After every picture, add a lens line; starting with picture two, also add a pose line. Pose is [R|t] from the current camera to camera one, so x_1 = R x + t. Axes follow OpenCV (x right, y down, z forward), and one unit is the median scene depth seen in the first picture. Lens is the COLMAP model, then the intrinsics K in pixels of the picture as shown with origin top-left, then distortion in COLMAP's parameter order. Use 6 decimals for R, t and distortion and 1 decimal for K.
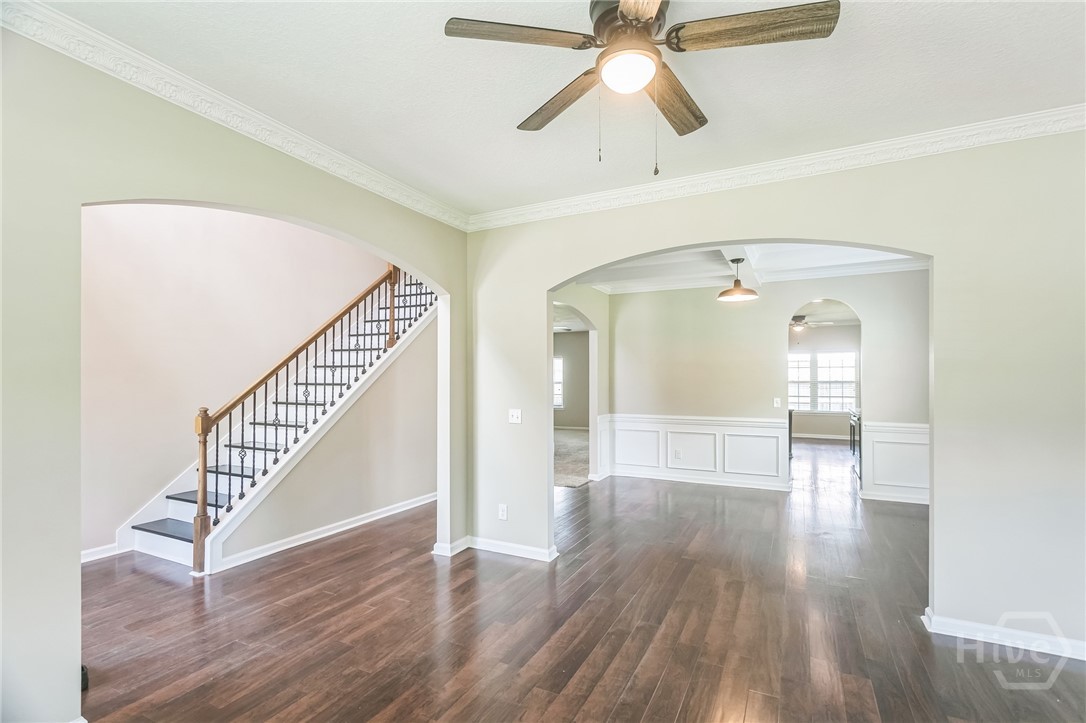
lens RADIAL K [[526.2, 0, 513.6], [0, 526.2, 376.4], [0, 0, 1]] dist [-0.018128, 0.001676]
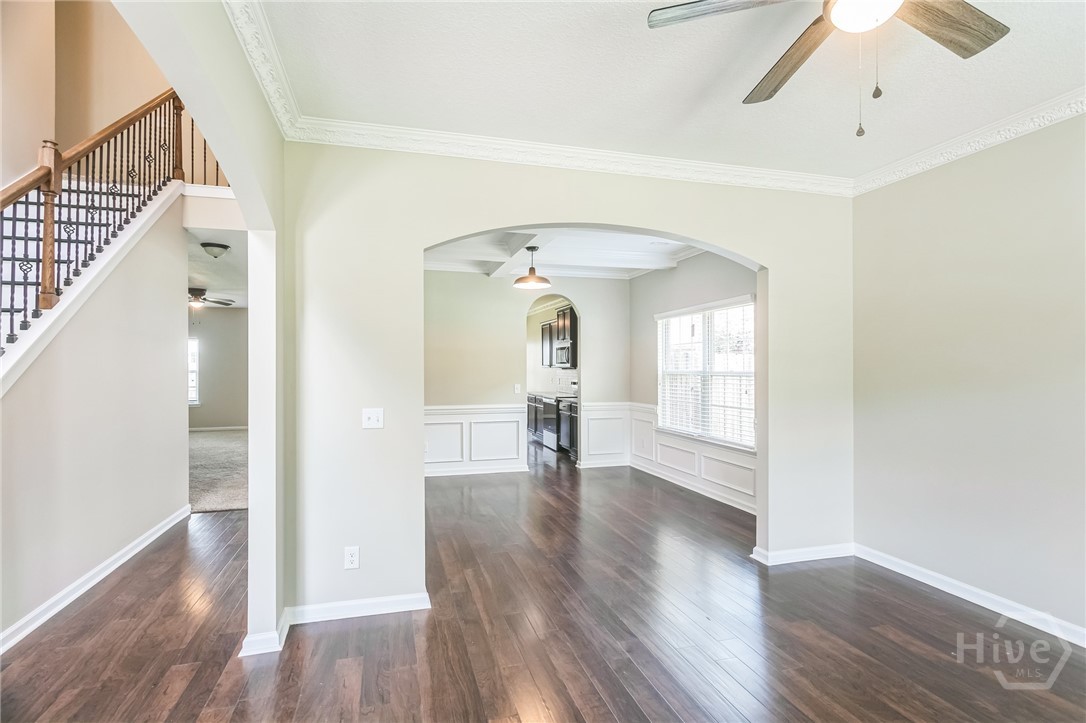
lens RADIAL K [[526.2, 0, 543.6], [0, 526.2, 359.8], [0, 0, 1]] dist [-0.018128, 0.001676]
pose [[0.708197, 0.007149, 0.705978, -0.267934], [-0.001235, 0.999960, -0.008887, 0.002358], [-0.706013, 0.005422, 0.708178, 0.268179]]
